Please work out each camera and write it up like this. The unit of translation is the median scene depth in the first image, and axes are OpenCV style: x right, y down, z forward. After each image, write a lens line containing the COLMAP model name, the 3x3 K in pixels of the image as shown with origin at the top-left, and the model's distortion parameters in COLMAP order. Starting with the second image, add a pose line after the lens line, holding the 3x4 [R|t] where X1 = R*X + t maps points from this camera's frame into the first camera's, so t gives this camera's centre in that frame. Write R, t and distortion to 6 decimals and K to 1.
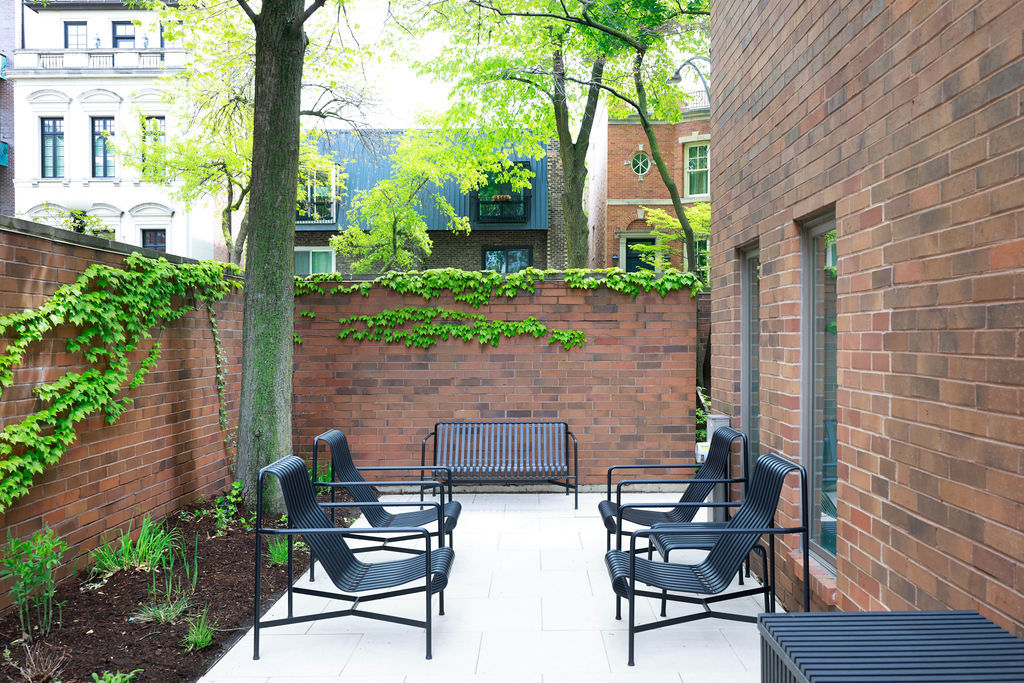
lens RADIAL K [[954.9, 0, 512.2], [0, 954.9, 342.1], [0, 0, 1]] dist [0.014286, 0.000000]
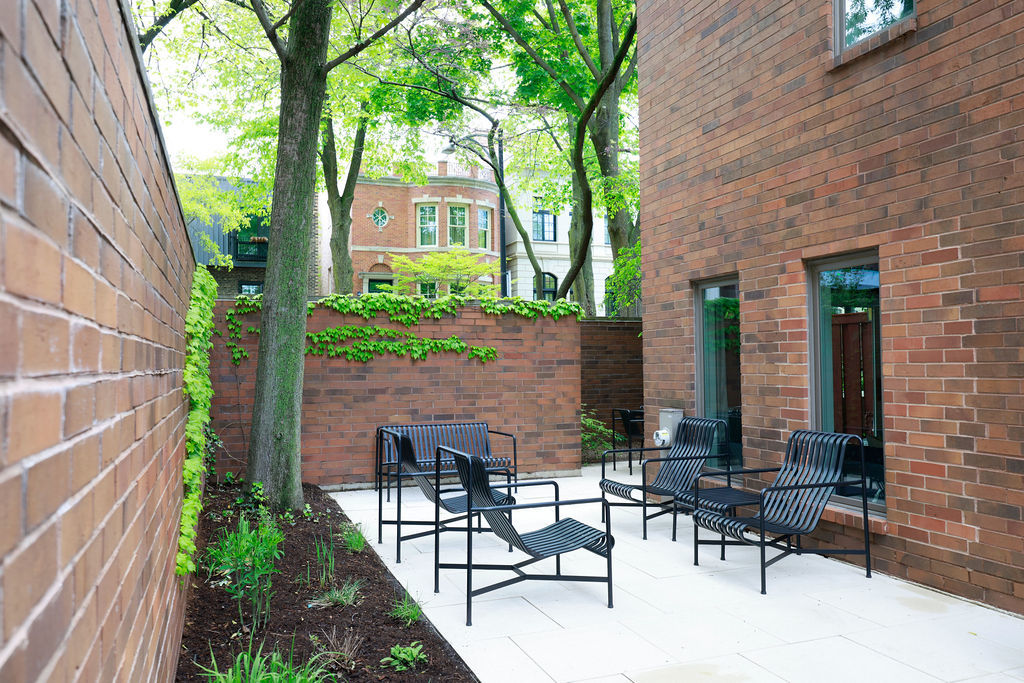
lens RADIAL K [[793.4, 0, 513.6], [0, 793.4, 340.3], [0, 0, 1]] dist [0.005293, 0.004401]
pose [[0.933249, 0.009892, 0.359094, -0.266539], [0.002996, 0.999372, -0.035316, 0.014936], [-0.359218, 0.034034, 0.932633, 0.049454]]
